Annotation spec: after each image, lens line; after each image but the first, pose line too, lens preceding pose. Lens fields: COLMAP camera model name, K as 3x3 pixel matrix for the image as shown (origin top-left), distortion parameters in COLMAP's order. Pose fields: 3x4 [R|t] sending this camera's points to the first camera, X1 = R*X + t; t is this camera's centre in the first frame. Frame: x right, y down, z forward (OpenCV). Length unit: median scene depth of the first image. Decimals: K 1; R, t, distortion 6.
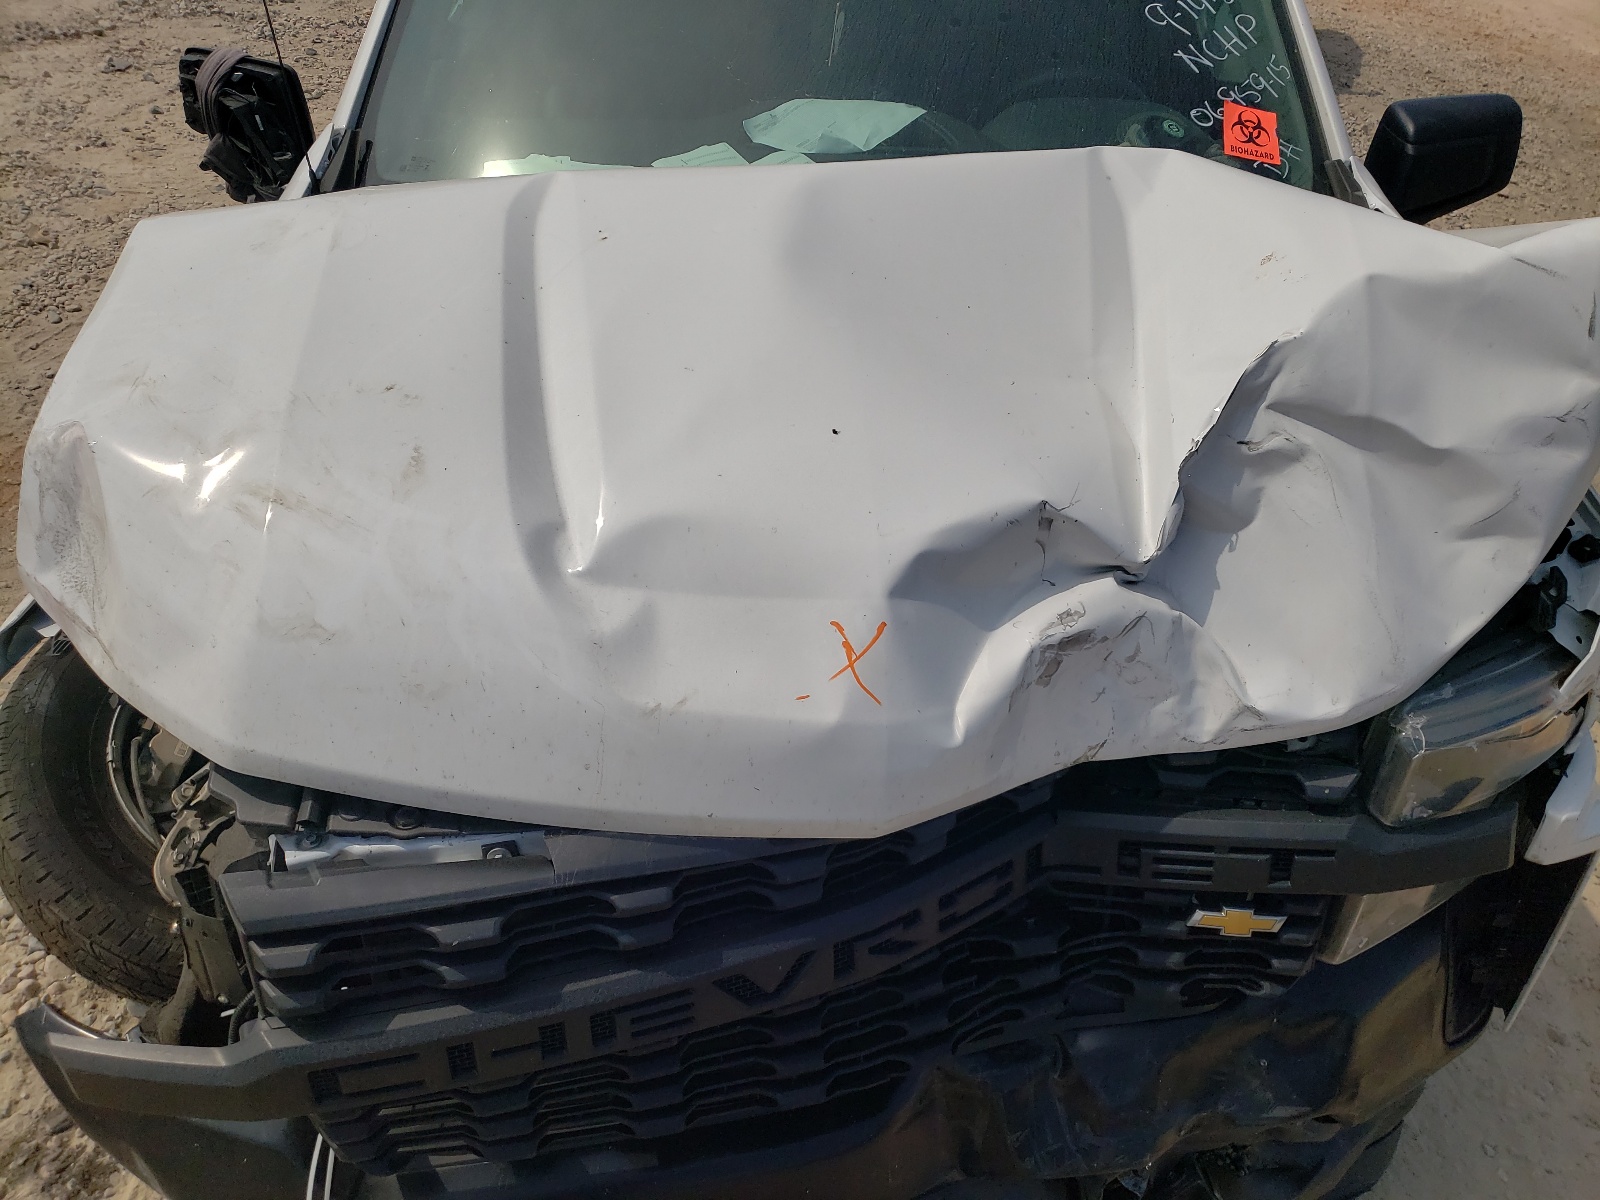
lens RADIAL K [[1252.3, 0, 766.4], [0, 1252.3, 597.3], [0, 0, 1]] dist [0.101403, -0.120190]
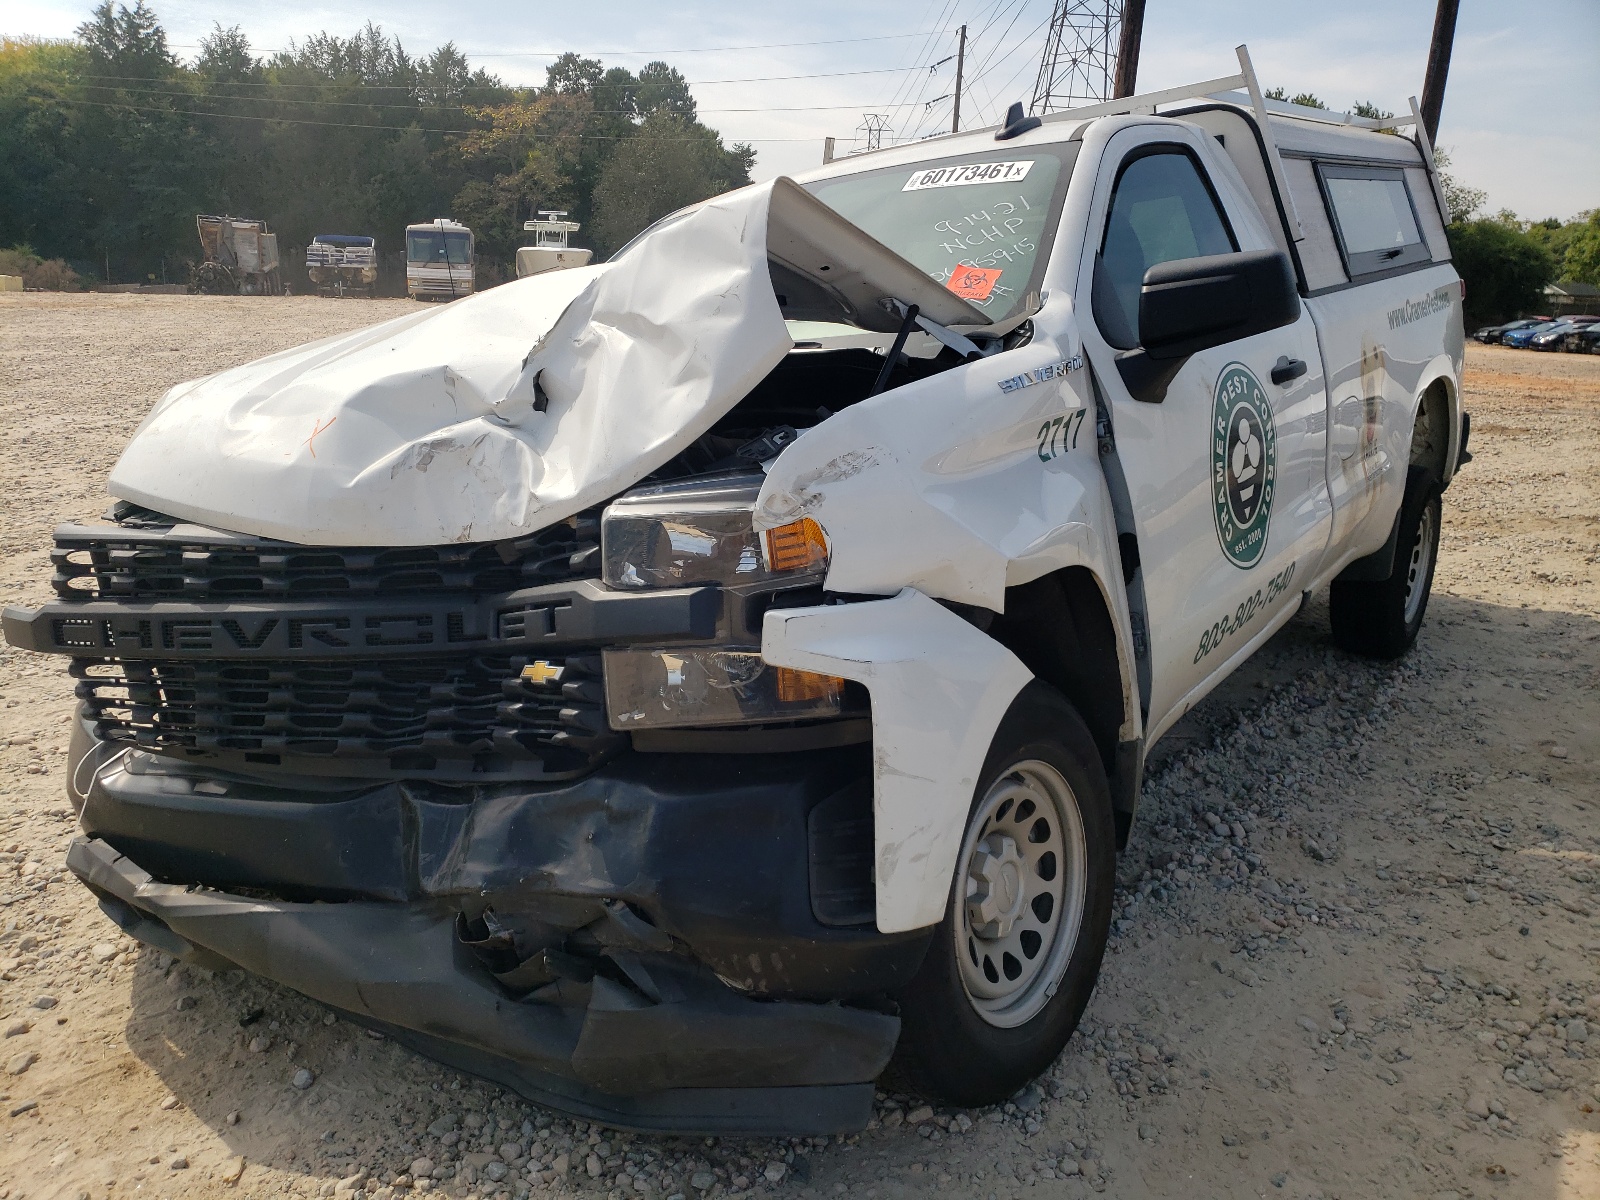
lens RADIAL K [[1243.3, 0, 725.6], [0, 1243.3, 598.7], [0, 0, 1]] dist [0.096865, -0.117926]
pose [[0.788095, 0.006194, -0.615523, 1.454110], [-0.269142, 0.902769, -0.335515, 0.625667], [0.553597, 0.430081, 0.713135, 0.137431]]
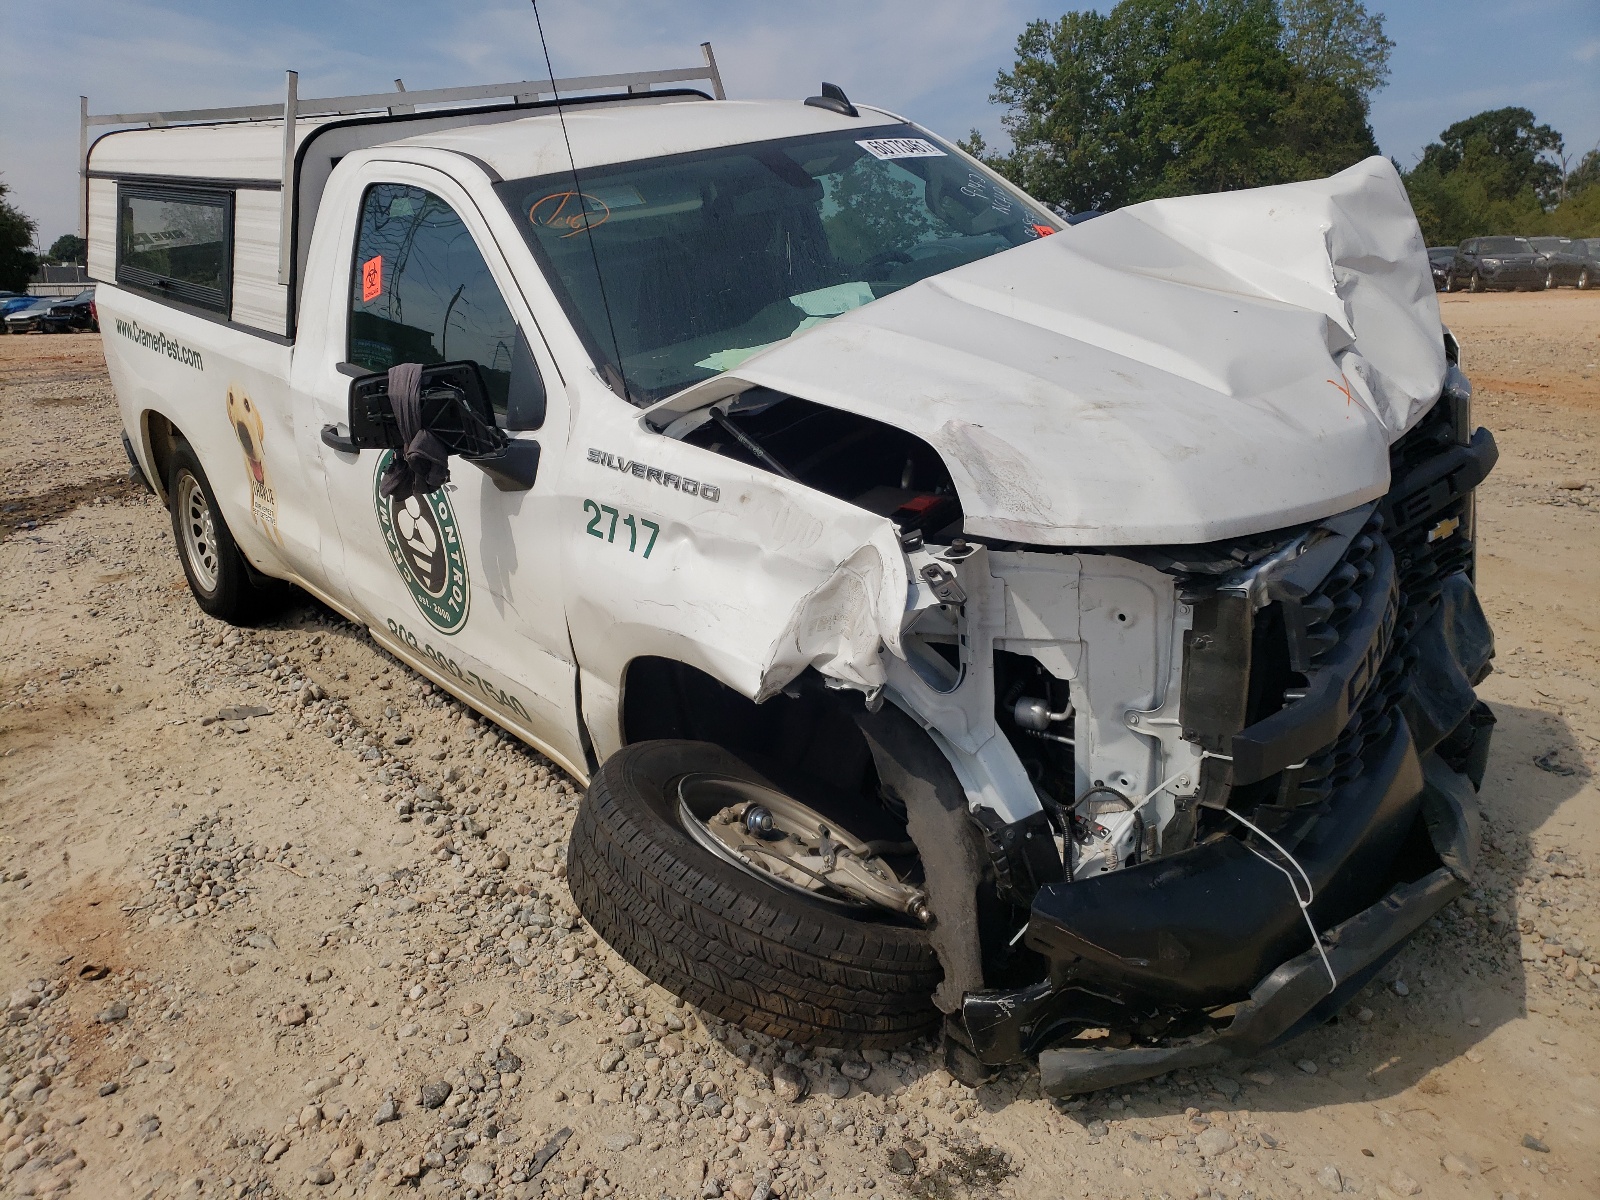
lens RADIAL K [[1252.3, 0, 766.4], [0, 1252.3, 597.3], [0, 0, 1]] dist [0.101403, -0.120190]
pose [[0.751343, -0.340251, 0.565431, -1.506674], [0.494189, 0.857942, -0.140405, 0.128740], [-0.437334, 0.384922, 0.812757, -0.002518]]
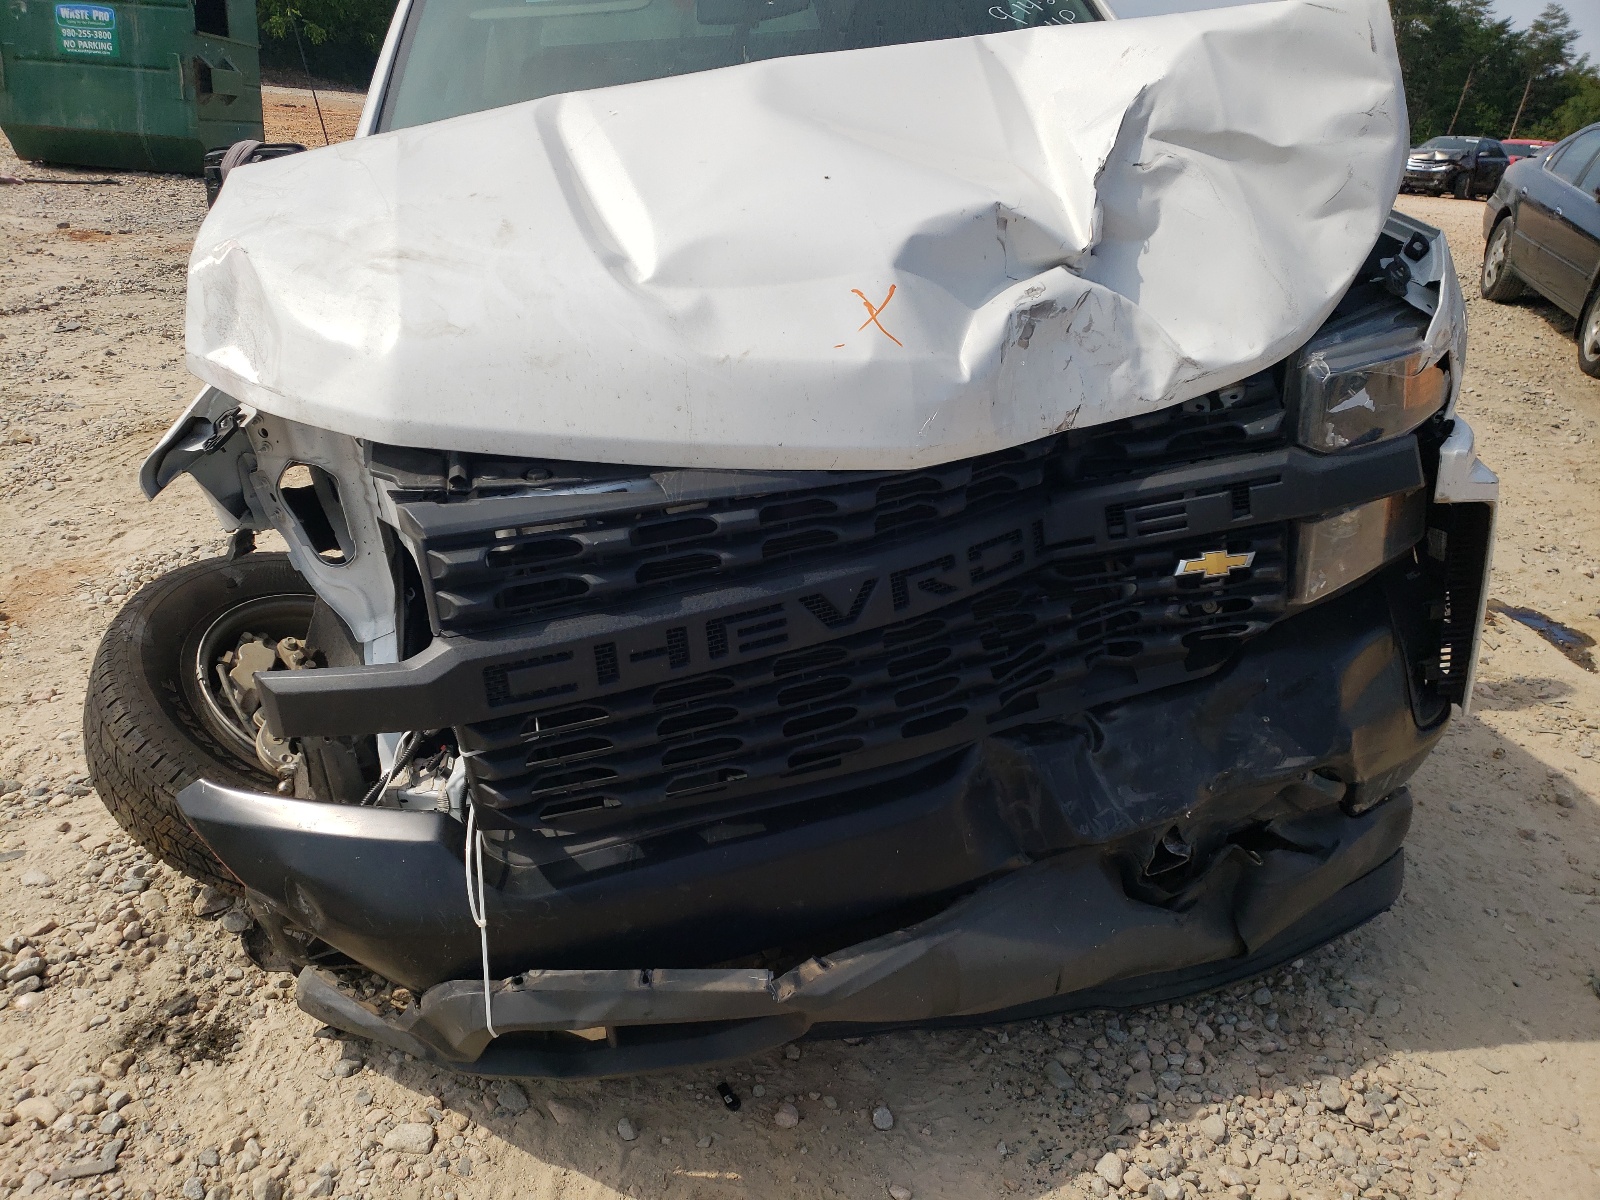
lens RADIAL K [[1243.3, 0, 725.6], [0, 1243.3, 598.7], [0, 0, 1]] dist [0.096865, -0.117926]
pose [[0.989142, -0.134116, 0.060085, -0.171226], [0.143944, 0.966569, -0.212189, 0.509811], [-0.029618, 0.218534, 0.975380, -0.138165]]
